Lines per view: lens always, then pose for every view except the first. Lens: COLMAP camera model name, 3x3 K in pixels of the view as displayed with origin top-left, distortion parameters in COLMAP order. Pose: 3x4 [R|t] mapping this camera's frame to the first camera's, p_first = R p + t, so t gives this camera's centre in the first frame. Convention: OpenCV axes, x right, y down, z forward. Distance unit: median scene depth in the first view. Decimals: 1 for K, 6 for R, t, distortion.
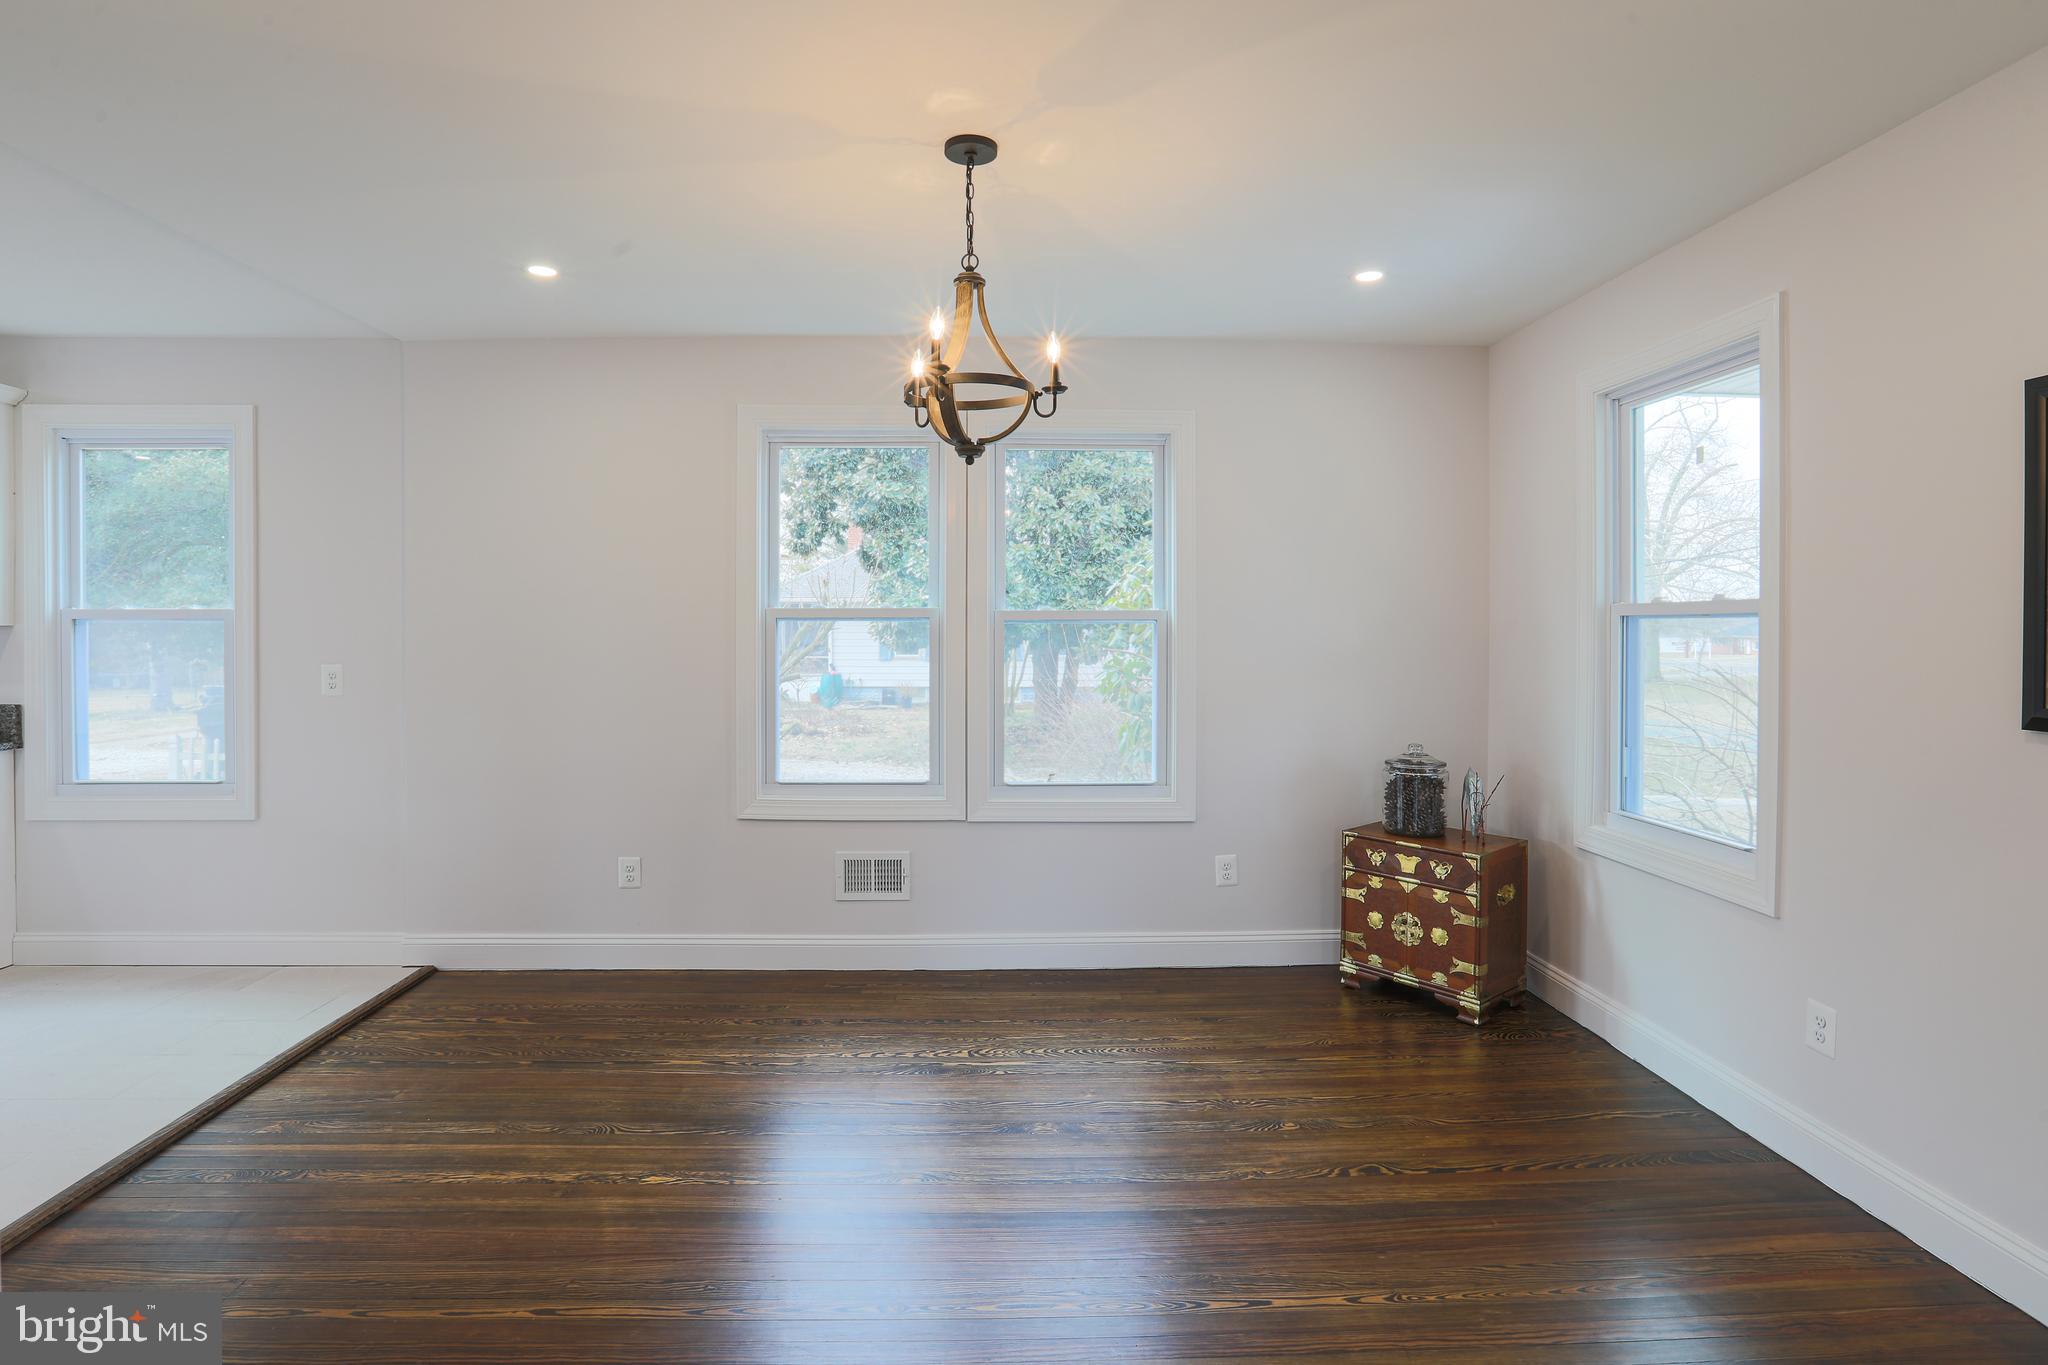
lens RADIAL K [[1024.7, 0, 986.4], [0, 1024.7, 635.7], [0, 0, 1]] dist [-0.058812, 0.029716]
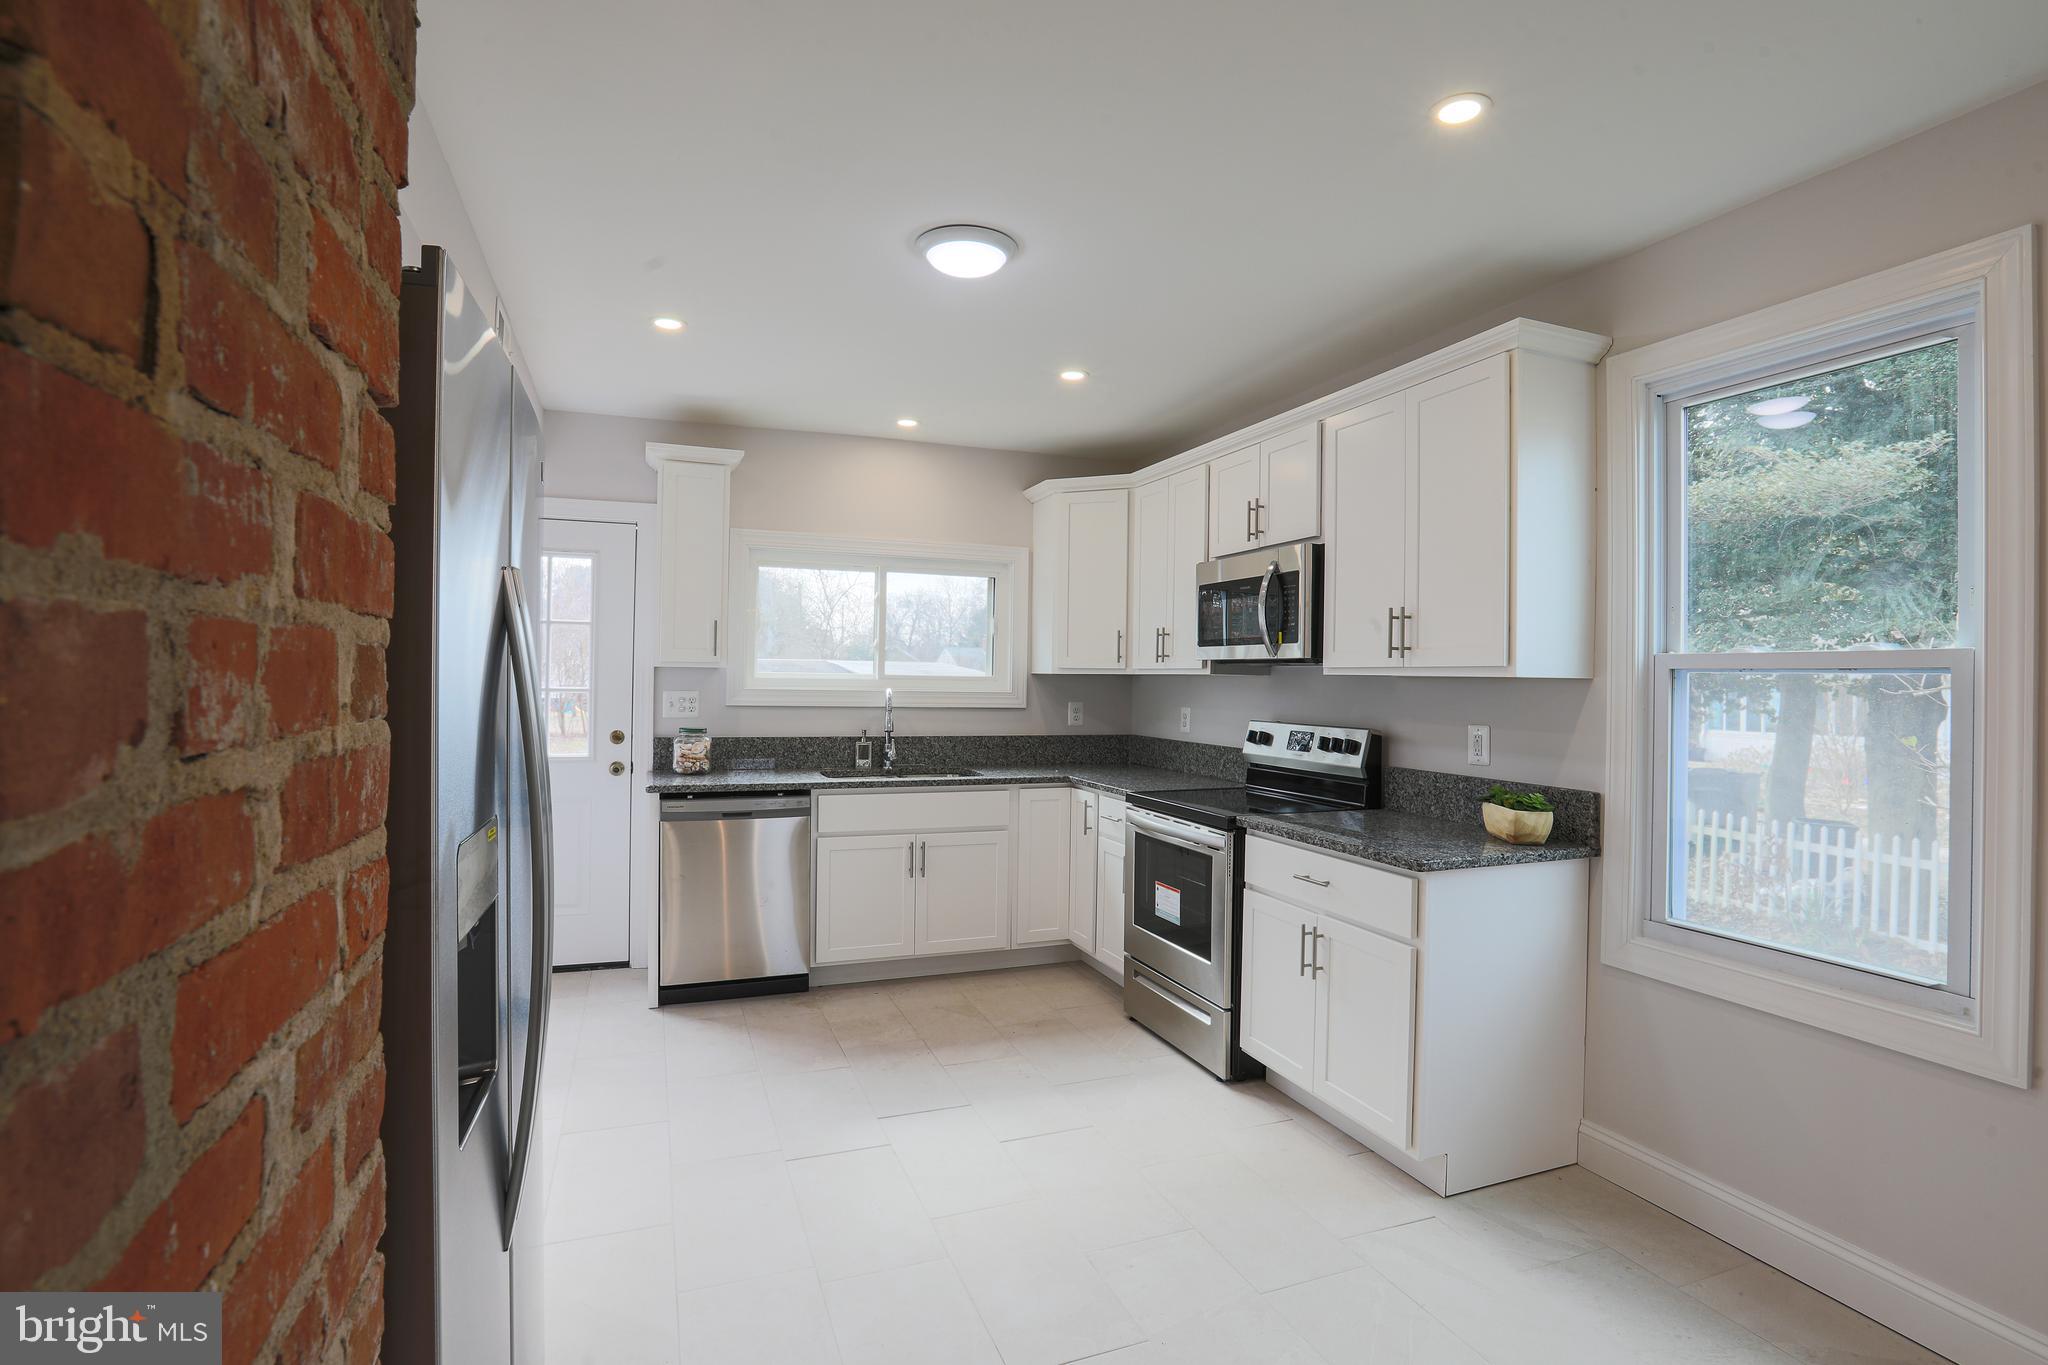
lens RADIAL K [[993.4, 0, 1046.6], [0, 993.4, 675.7], [0, 0, 1]] dist [-0.061782, 0.025930]
pose [[0.351752, 0.004262, -0.936083, -0.520403], [-0.021083, 0.999772, -0.003371, -0.002088], [0.935856, 0.020921, 0.351762, 0.442216]]
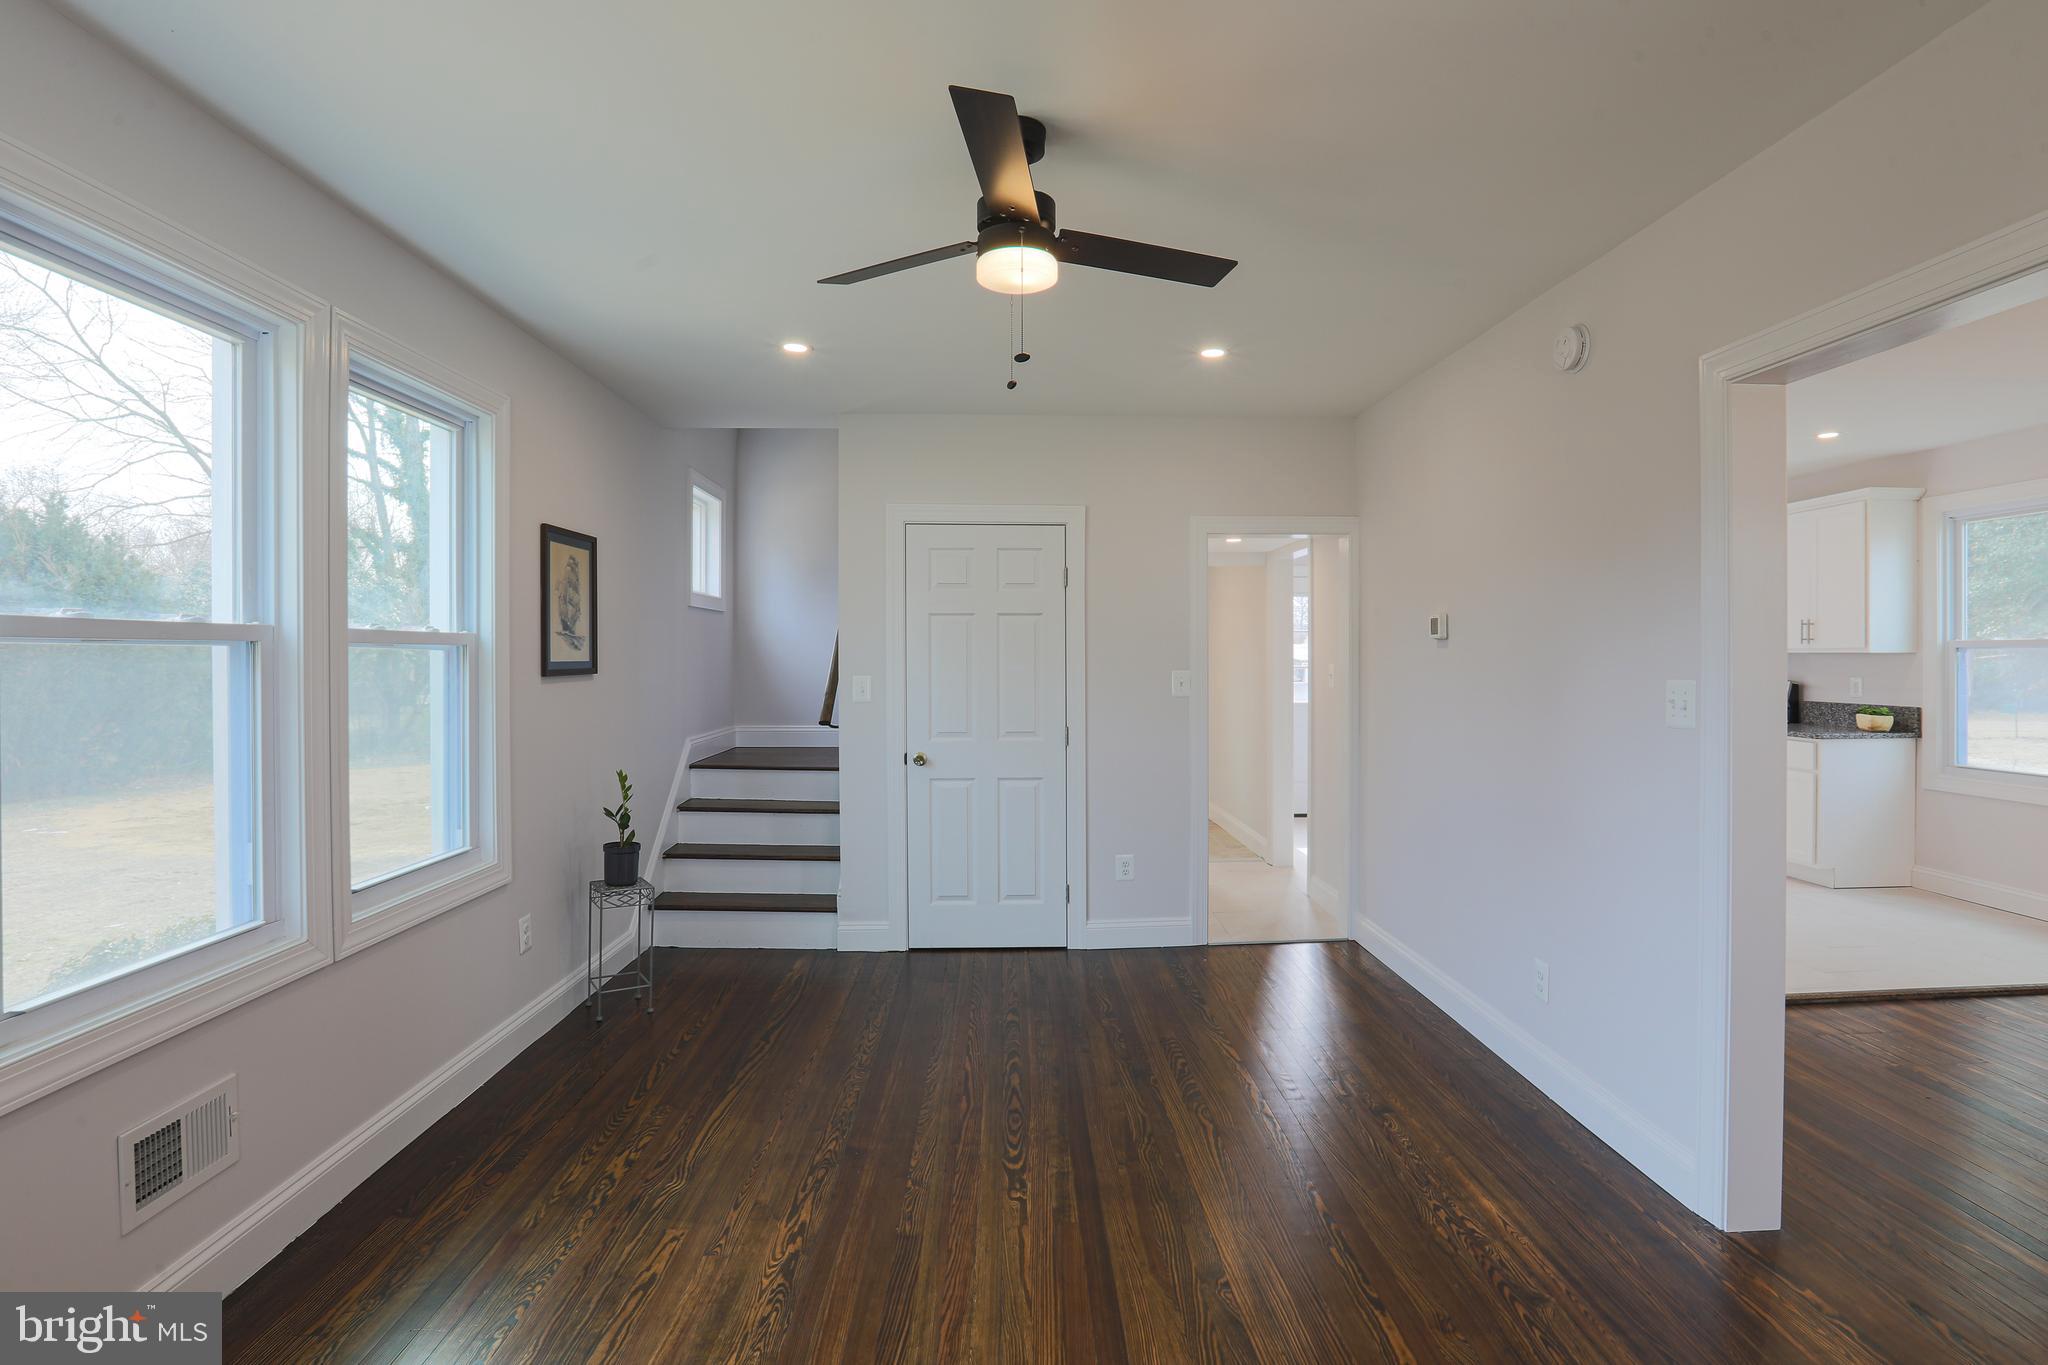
lens RADIAL K [[1007.7, 0, 1046.4], [0, 1007.7, 665.3], [0, 0, 1]] dist [-0.062653, 0.027392]
pose [[0.019111, 0.008121, -0.999784, 0.448004], [-0.003482, 0.999961, 0.008056, 0.001436], [0.999811, 0.003328, 0.019139, -0.313659]]
